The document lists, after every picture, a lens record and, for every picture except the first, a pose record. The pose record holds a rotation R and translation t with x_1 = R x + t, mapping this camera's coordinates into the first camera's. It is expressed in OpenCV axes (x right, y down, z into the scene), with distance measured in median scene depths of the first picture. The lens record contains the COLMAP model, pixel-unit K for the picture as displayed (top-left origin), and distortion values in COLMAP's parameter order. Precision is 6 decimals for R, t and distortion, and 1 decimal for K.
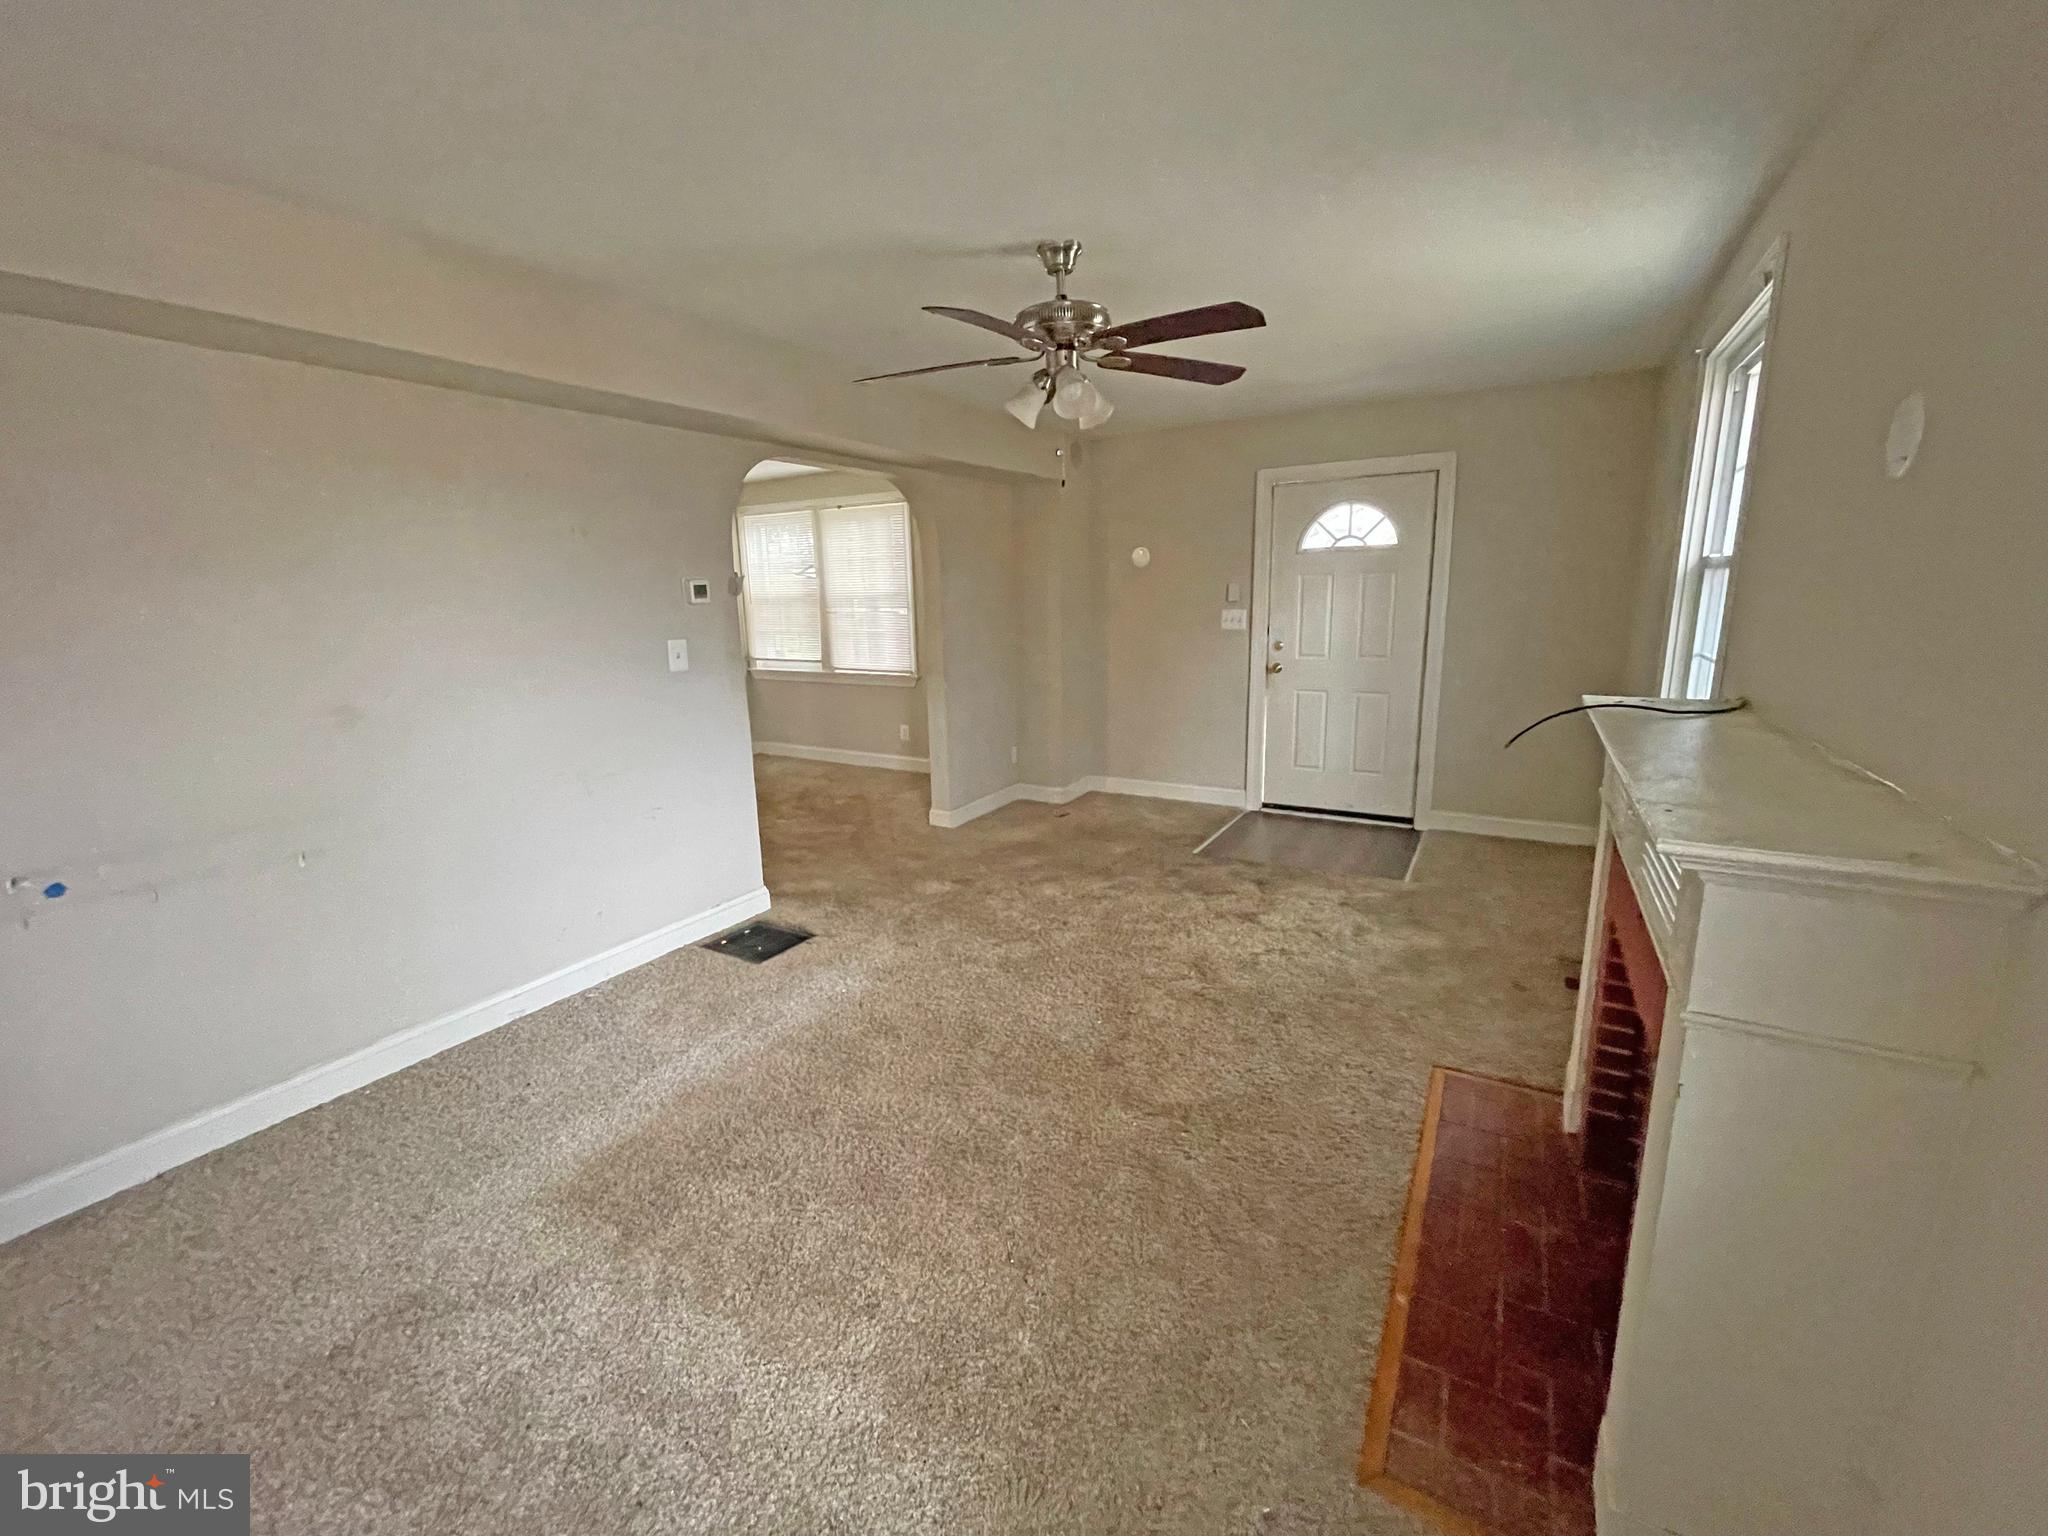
lens RADIAL K [[827.9, 0, 1017.6], [0, 827.9, 763.0], [0, 0, 1]] dist [0.000463, -0.000294]
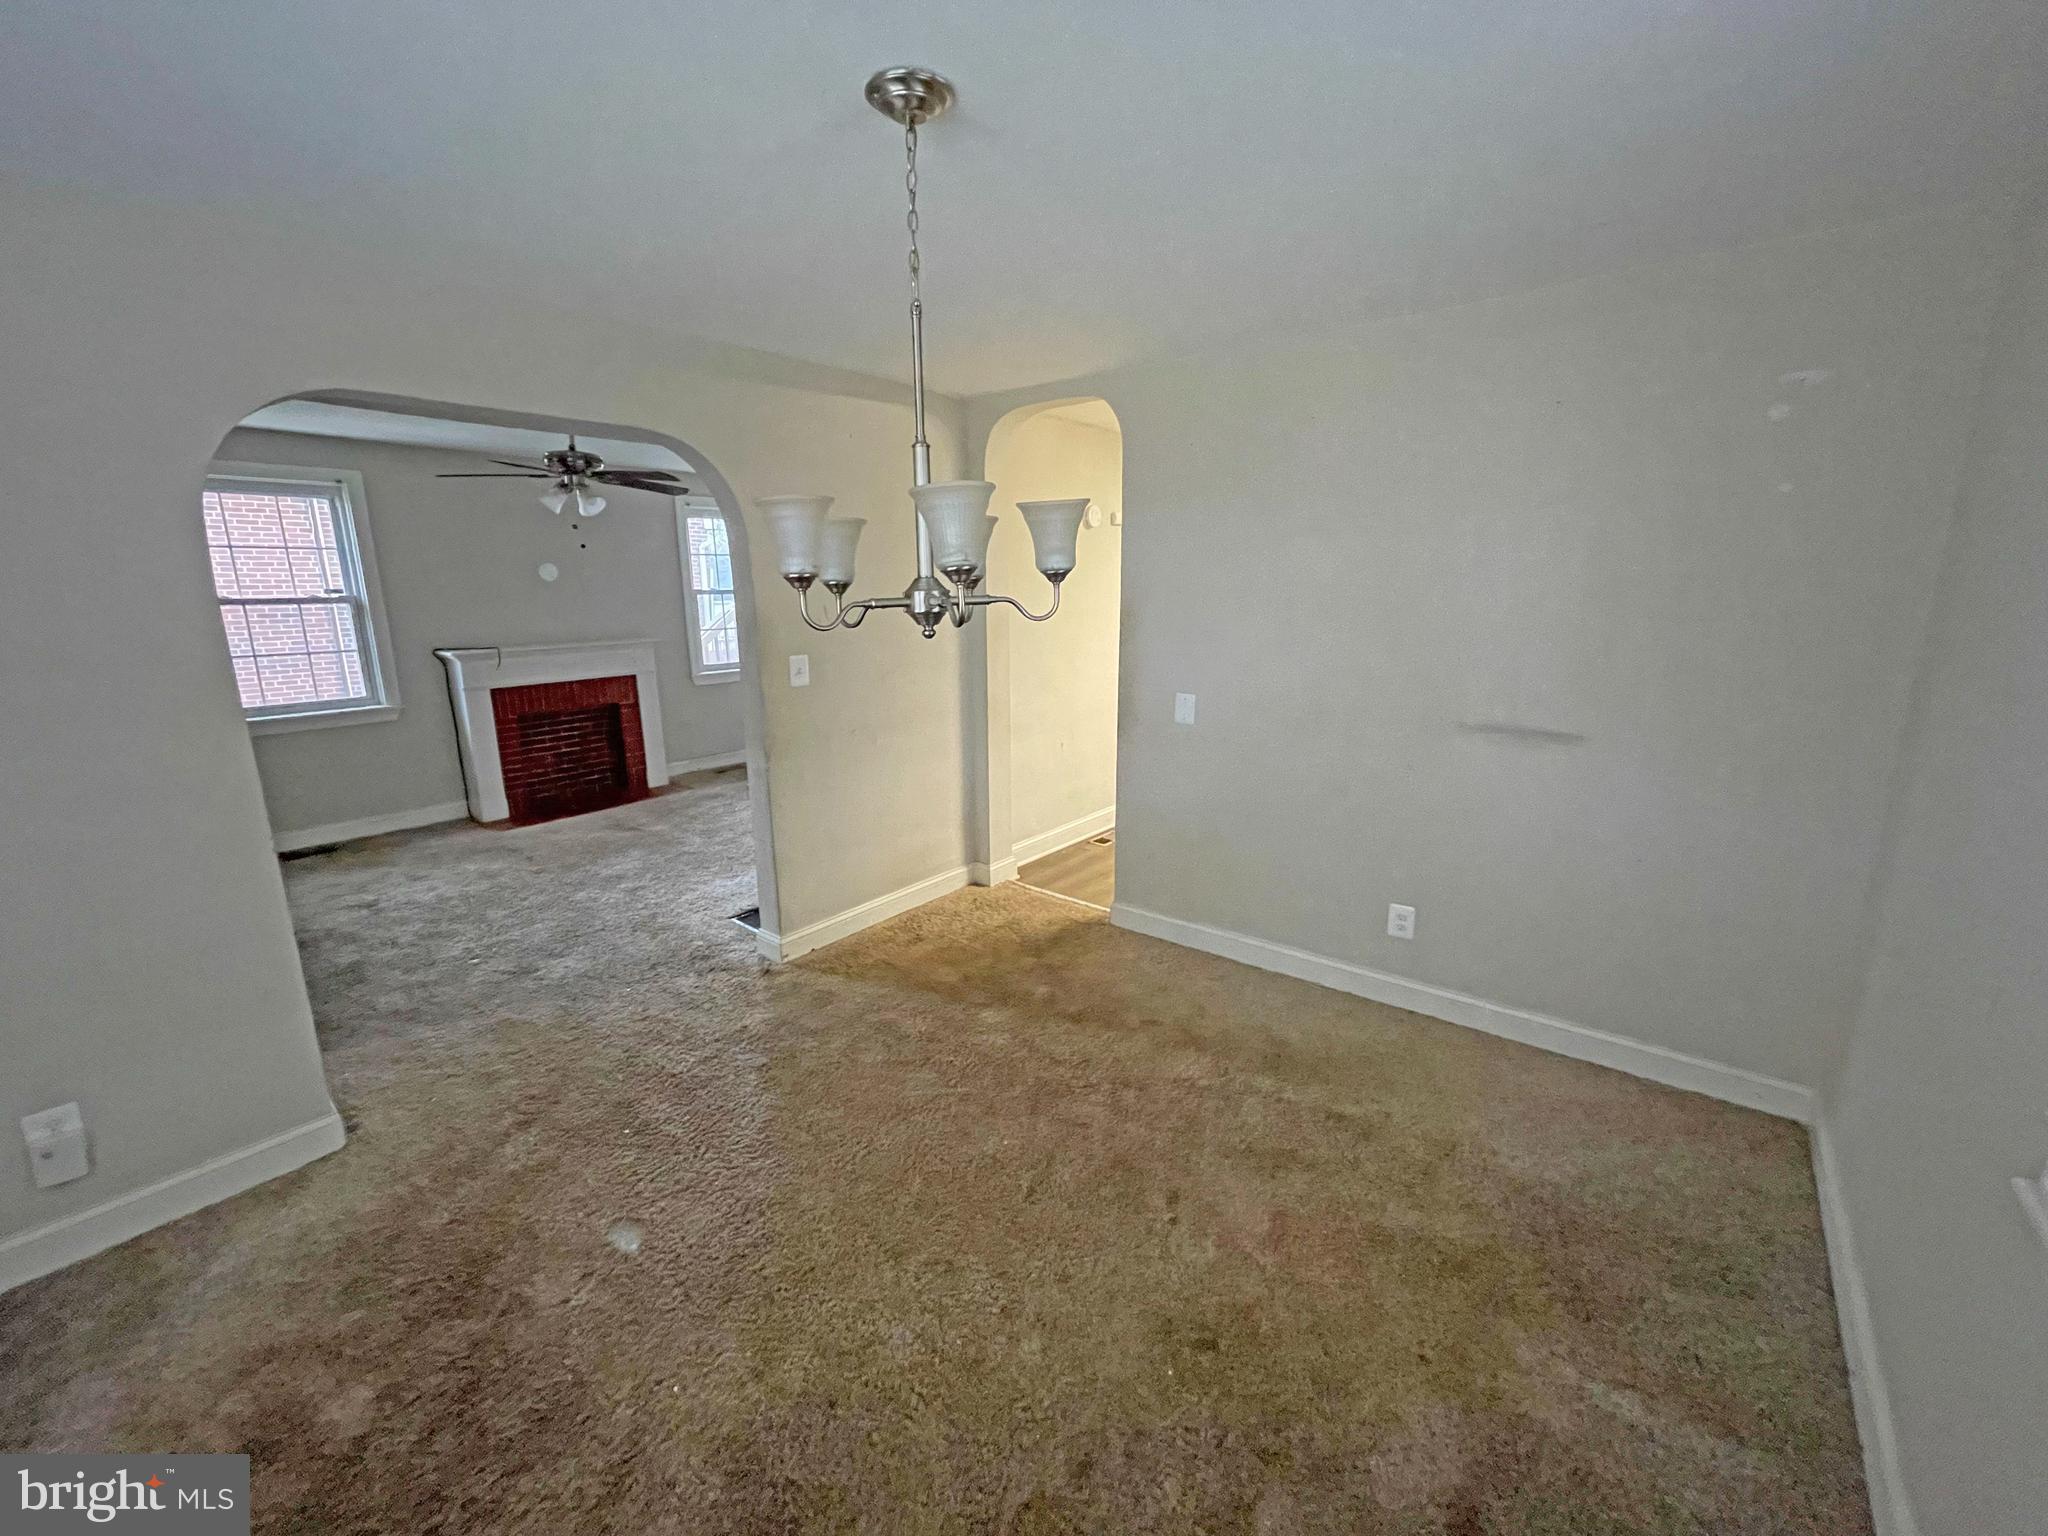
lens RADIAL K [[827.9, 0, 1017.6], [0, 827.9, 763.0], [0, 0, 1]] dist [0.000463, -0.000294]
pose [[-0.989690, -0.000558, 0.143224, -0.700748], [0.058527, 0.911116, 0.407974, -0.366174], [-0.130722, 0.412151, -0.901689, 1.671002]]
